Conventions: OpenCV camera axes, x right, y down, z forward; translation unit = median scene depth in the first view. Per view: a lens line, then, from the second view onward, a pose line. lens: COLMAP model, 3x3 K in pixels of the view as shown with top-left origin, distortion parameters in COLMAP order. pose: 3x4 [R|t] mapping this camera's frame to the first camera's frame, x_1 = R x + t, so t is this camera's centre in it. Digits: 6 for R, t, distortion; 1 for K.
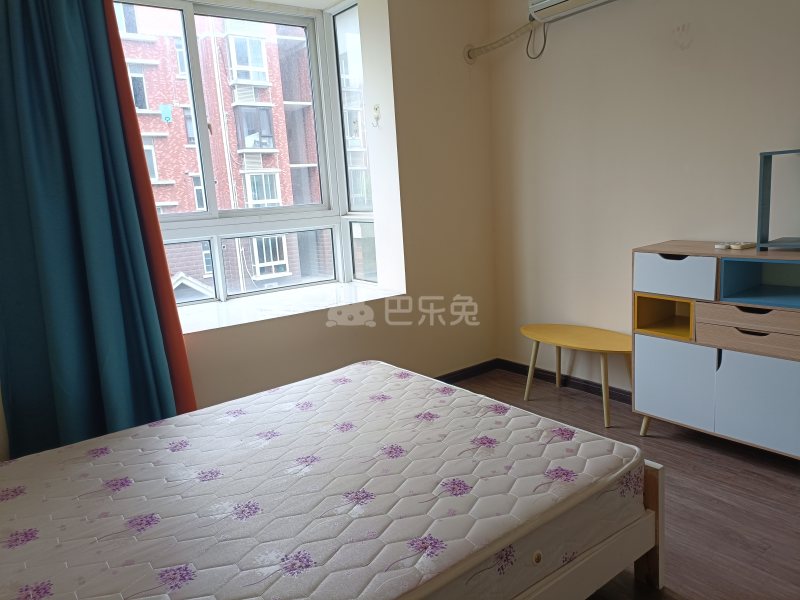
lens RADIAL K [[594.8, 0, 401.6], [0, 594.8, 286.5], [0, 0, 1]] dist [0.085070, 0.000614]
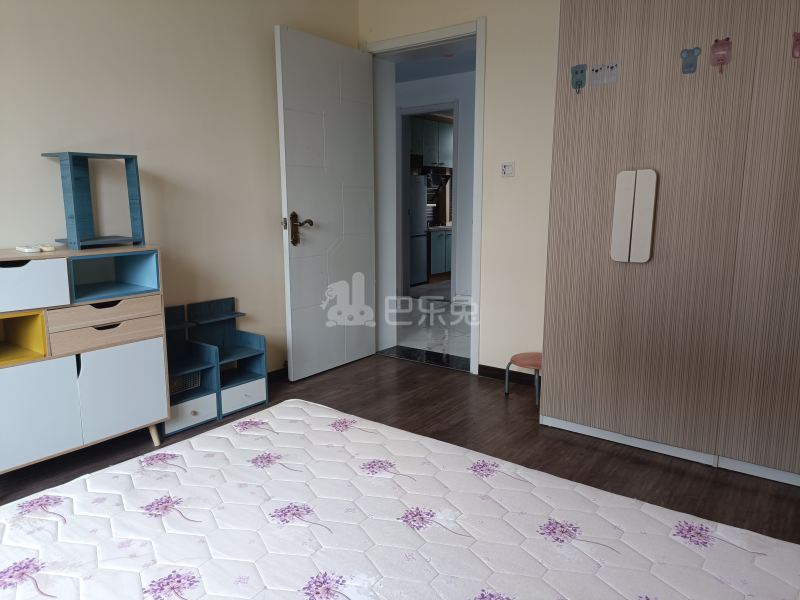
lens RADIAL K [[587.0, 0, 402.5], [0, 587.0, 307.4], [0, 0, 1]] dist [0.038267, -0.002597]
pose [[-0.273649, -0.114372, 0.955006, -0.504327], [0.177656, 0.969811, 0.167051, -0.033867], [-0.945280, 0.215375, -0.245069, 0.745408]]
